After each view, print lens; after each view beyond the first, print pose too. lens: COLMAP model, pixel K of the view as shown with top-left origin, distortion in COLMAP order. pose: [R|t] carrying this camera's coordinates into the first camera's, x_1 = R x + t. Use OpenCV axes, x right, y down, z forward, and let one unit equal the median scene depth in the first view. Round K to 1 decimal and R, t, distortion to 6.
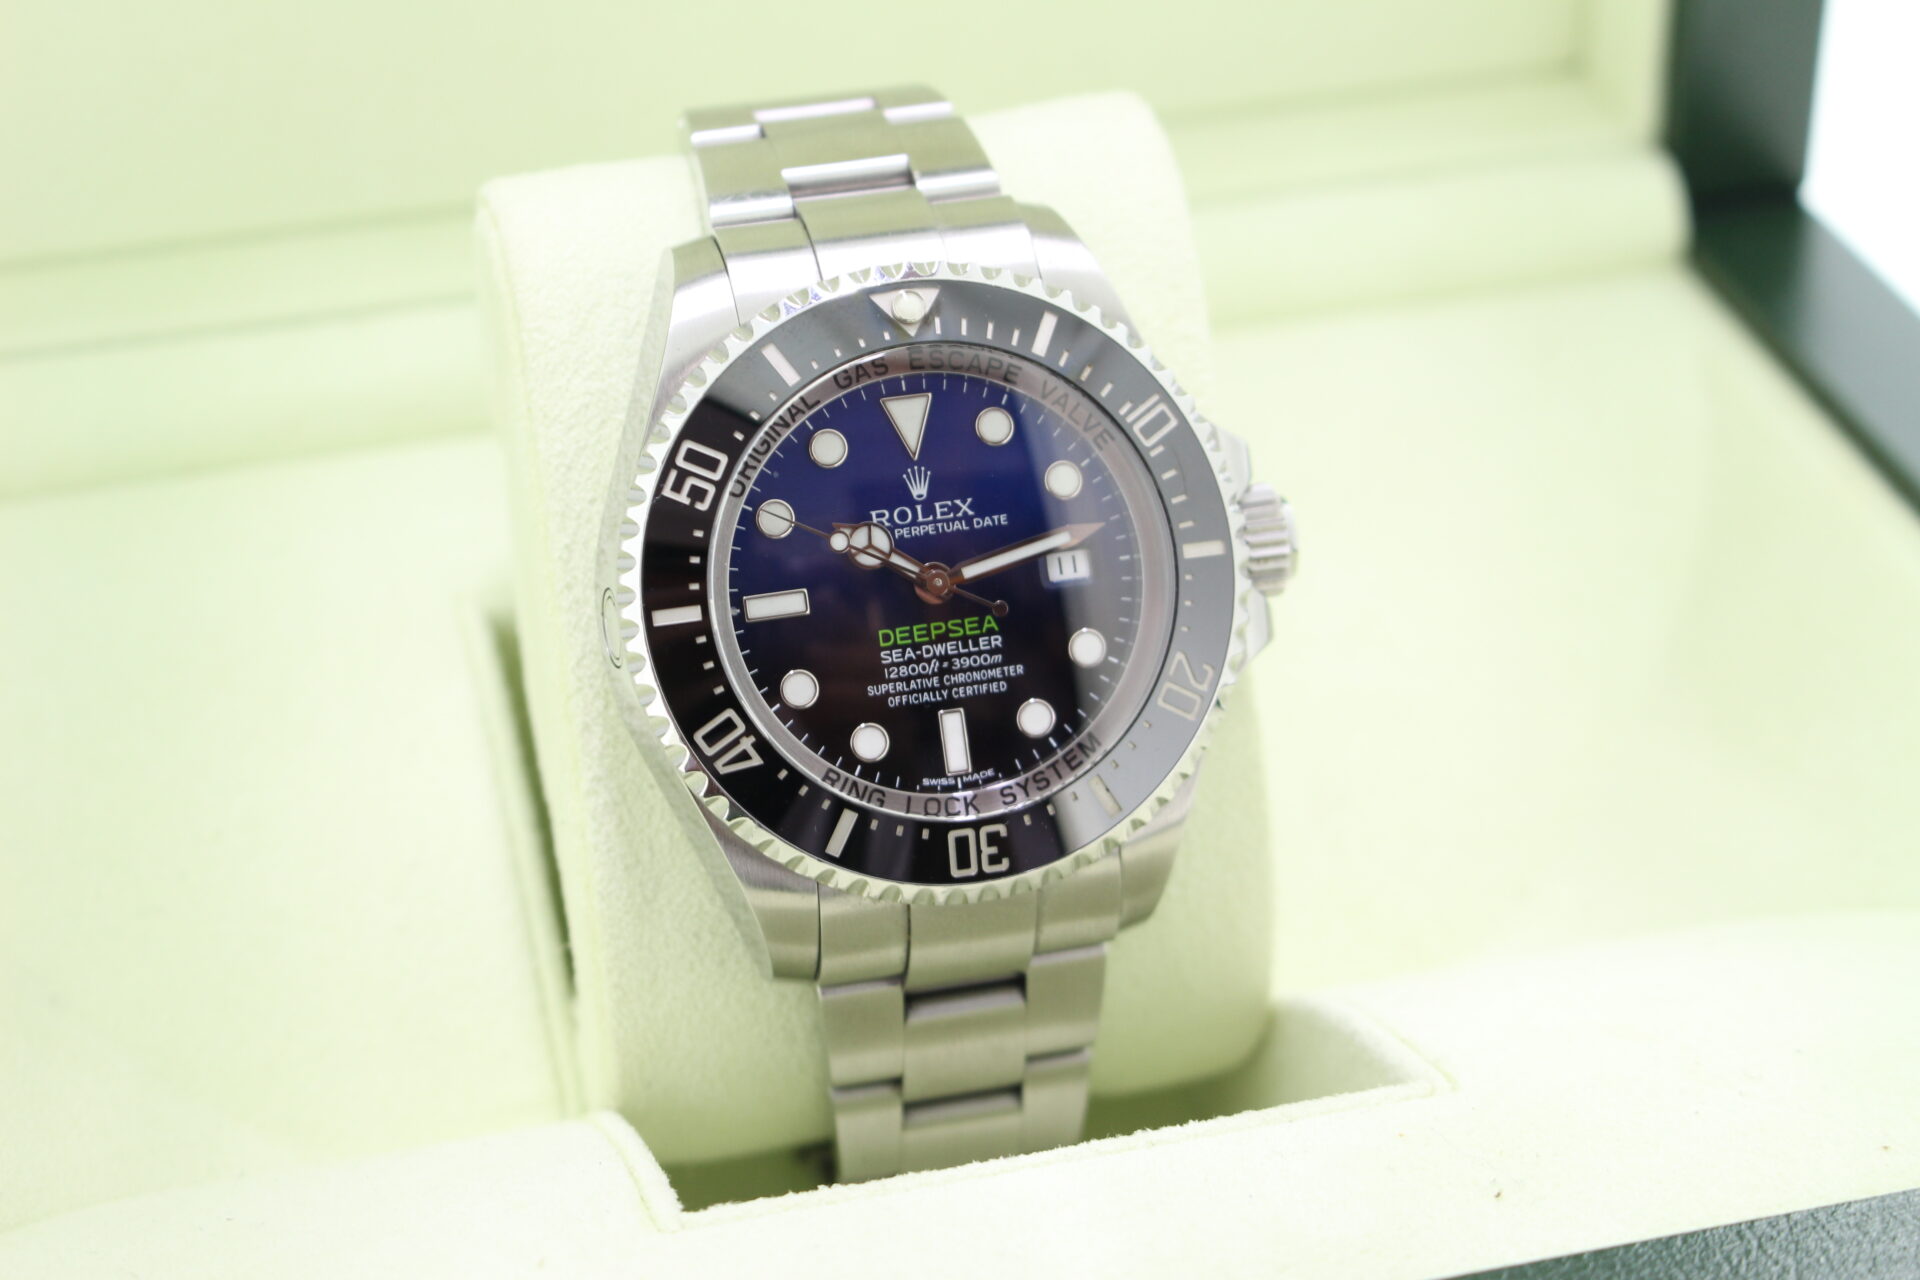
lens RADIAL K [[4416.5, 0, 961.8], [0, 4416.5, 654.1], [0, 0, 1]] dist [-0.137860, 0.000000]
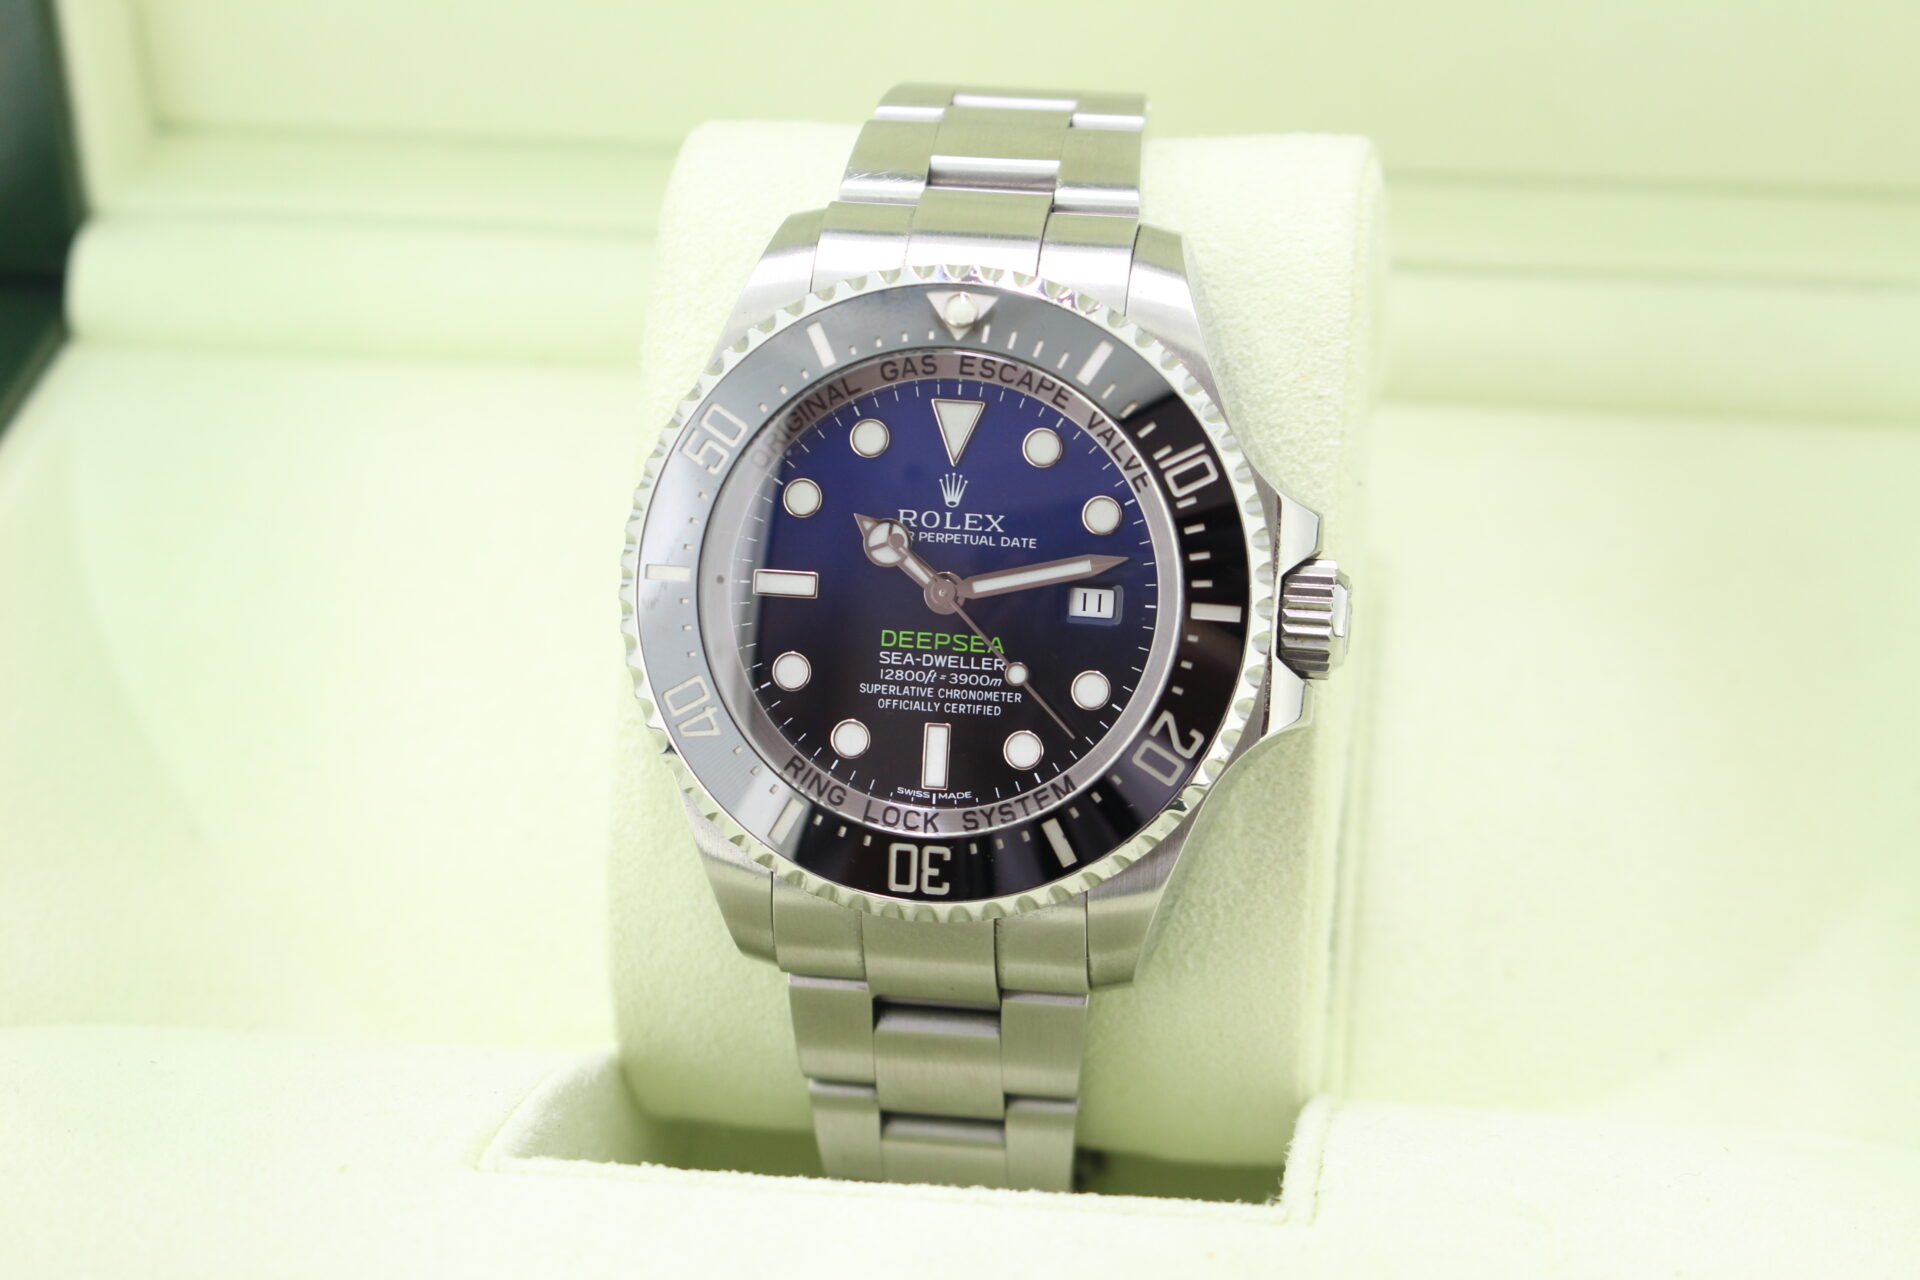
lens RADIAL K [[4253.4, 0, 948.4], [0, 4253.4, 641.7], [0, 0, 1]] dist [0.073055, 0.000000]
pose [[0.926233, 0.195879, -0.322061, 0.299841], [-0.194577, 0.980205, 0.036573, -0.040113], [0.322850, 0.028790, 0.946012, 0.107747]]
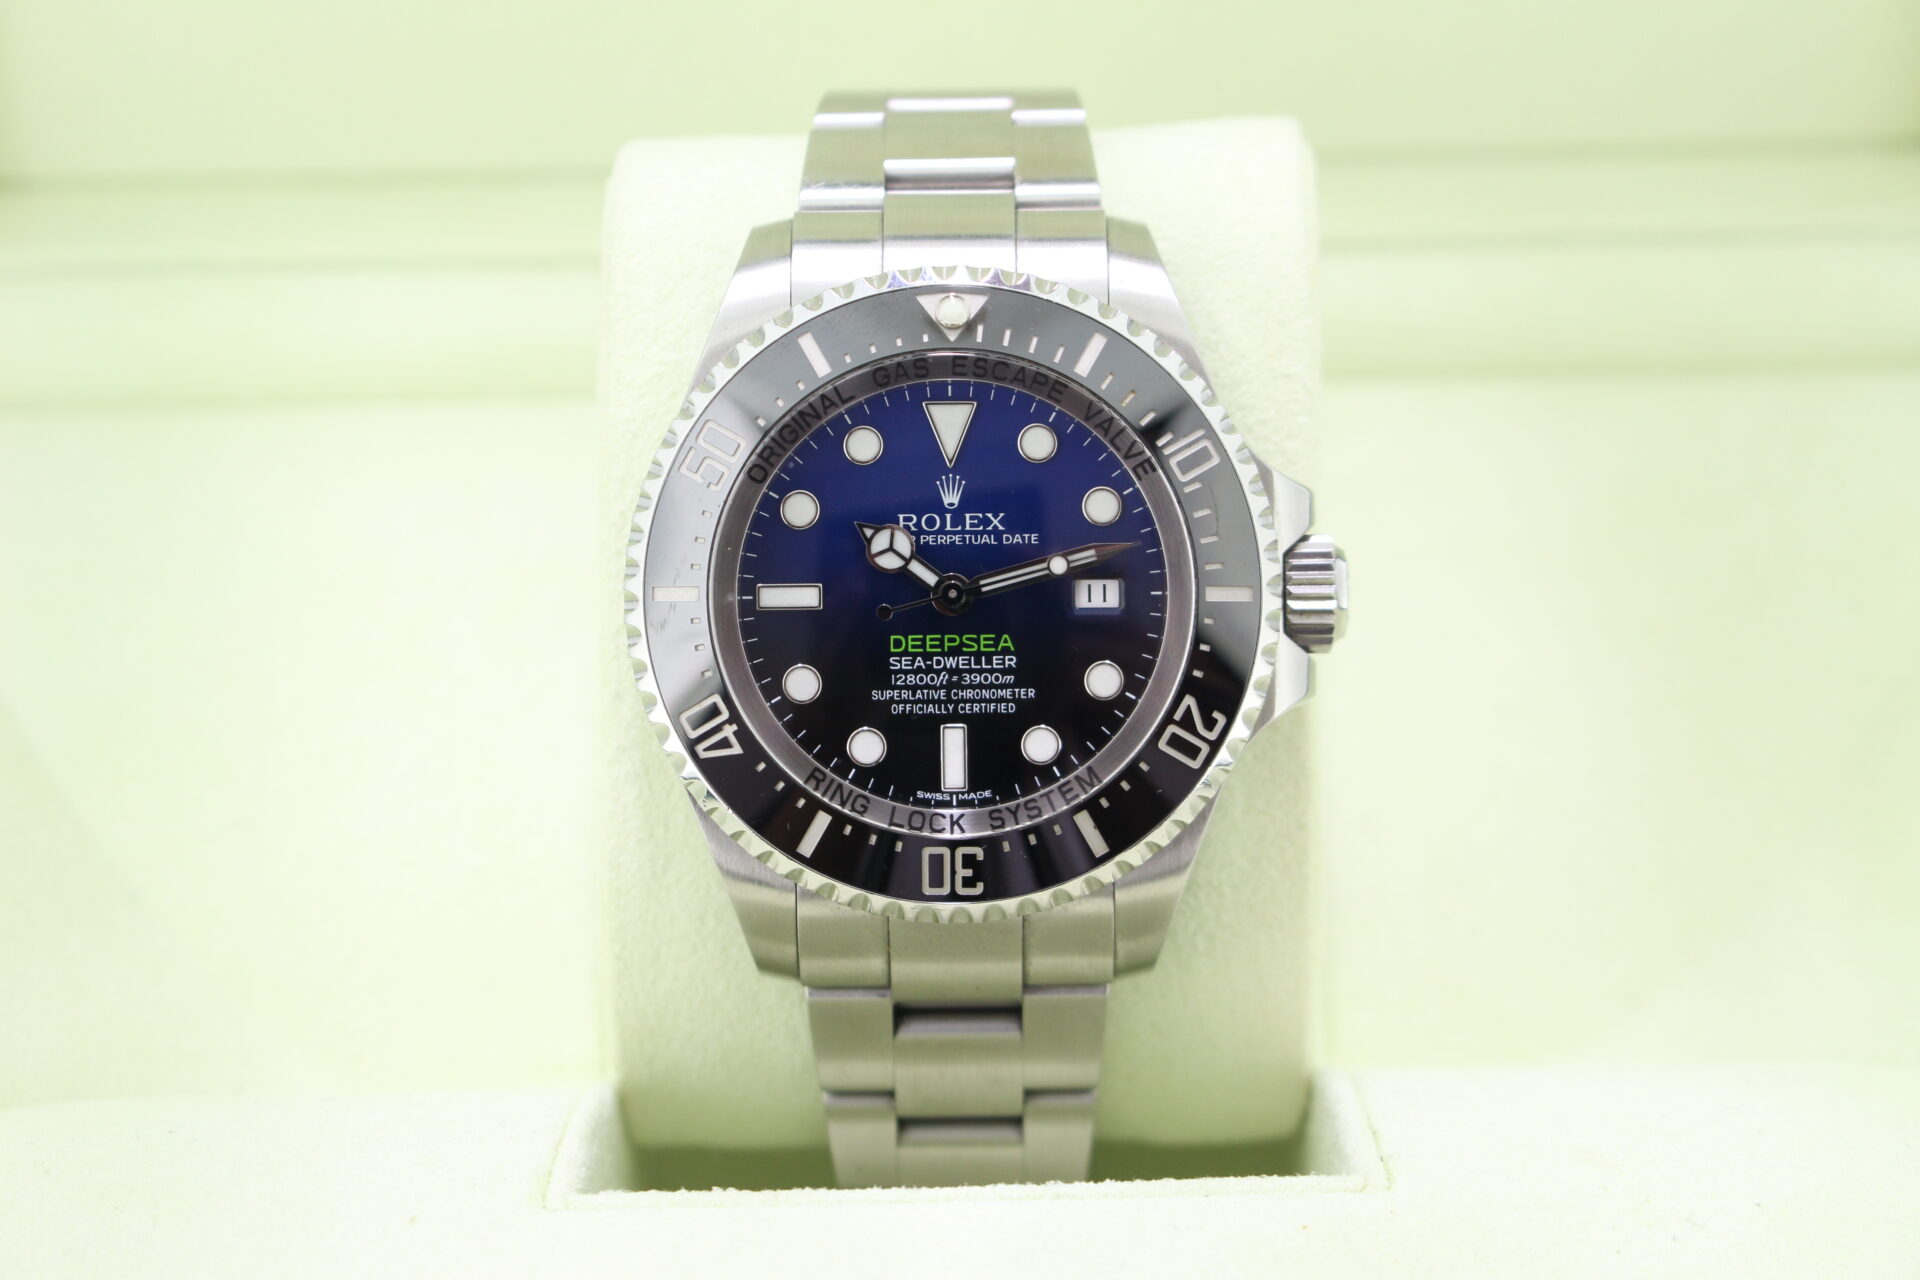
lens RADIAL K [[4253.4, 0, 950.5], [0, 4253.4, 621.9], [0, 0, 1]] dist [0.073055, 0.000000]
pose [[0.970585, 0.124335, -0.206170, 0.188498], [-0.125308, 0.992082, 0.008381, -0.017867], [0.205580, 0.017700, 0.978480, 0.075843]]
